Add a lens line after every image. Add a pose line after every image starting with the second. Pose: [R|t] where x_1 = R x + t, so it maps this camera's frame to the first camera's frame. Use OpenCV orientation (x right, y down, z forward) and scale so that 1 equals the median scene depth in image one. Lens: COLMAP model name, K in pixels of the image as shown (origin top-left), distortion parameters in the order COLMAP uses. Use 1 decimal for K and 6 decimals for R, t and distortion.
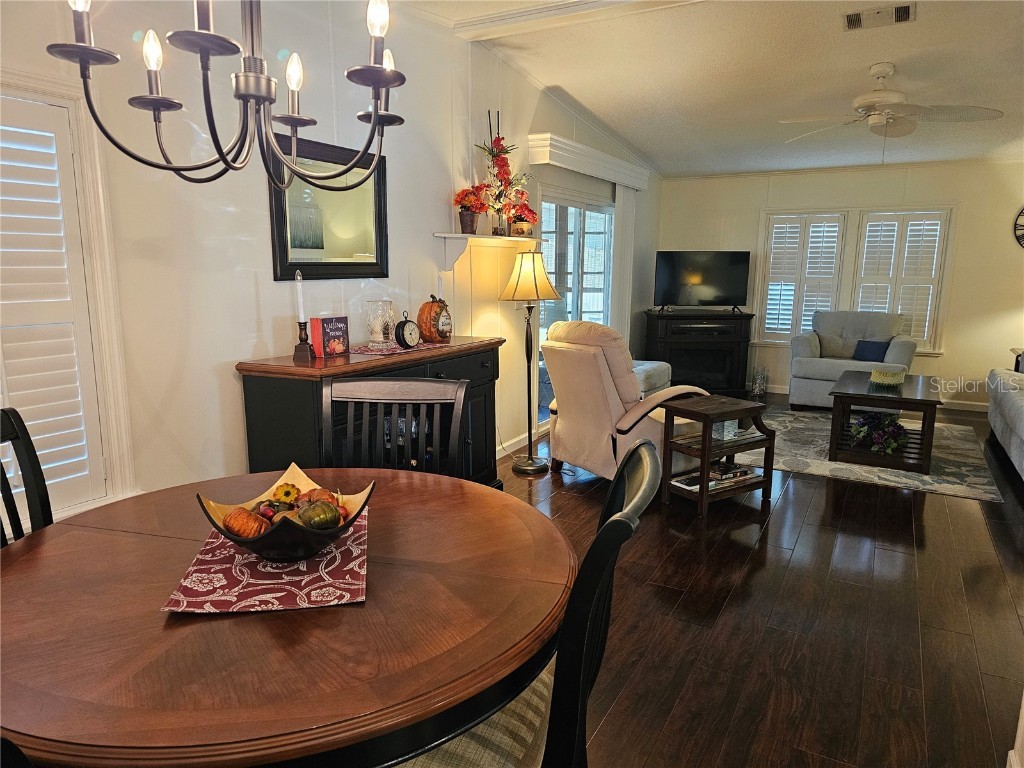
lens RADIAL K [[690.5, 0, 512.0], [0, 690.5, 384.0], [0, 0, 1]] dist [0.072916, -0.088406]
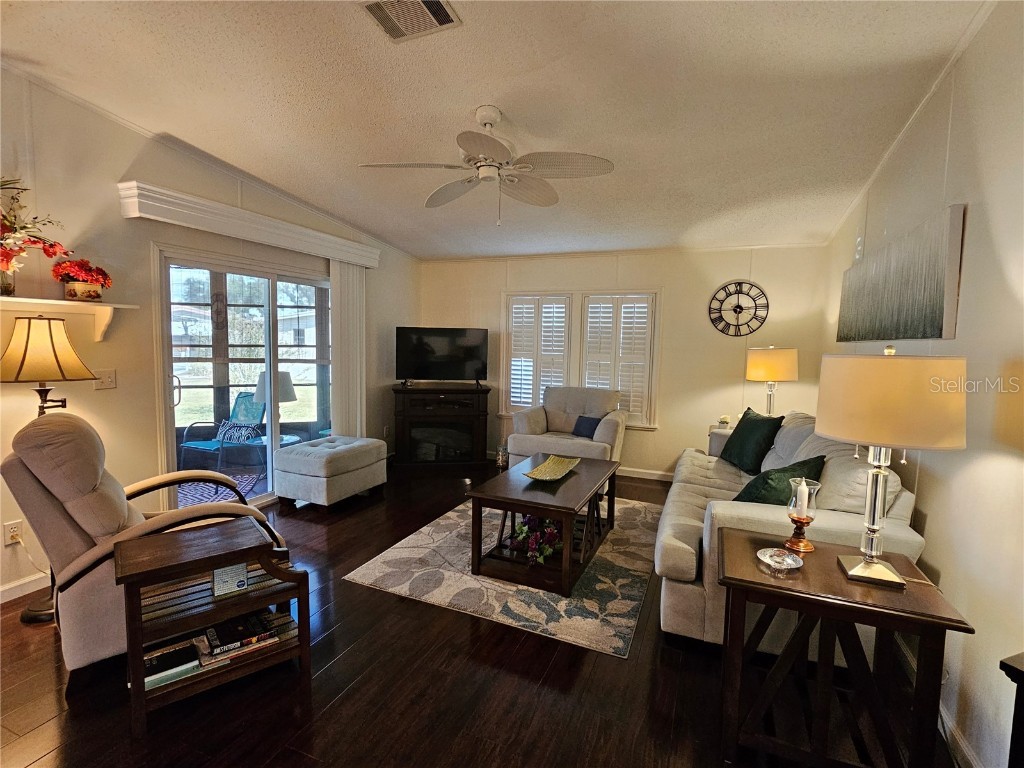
lens RADIAL K [[487.0, 0, 512.0], [0, 487.0, 384.0], [0, 0, 1]] dist [-0.031073, 0.000089]
pose [[0.994495, 0.007724, 0.104498, 0.330996], [0.000949, 0.996575, -0.082692, -0.051491], [-0.104779, 0.082336, 0.991081, 0.301954]]
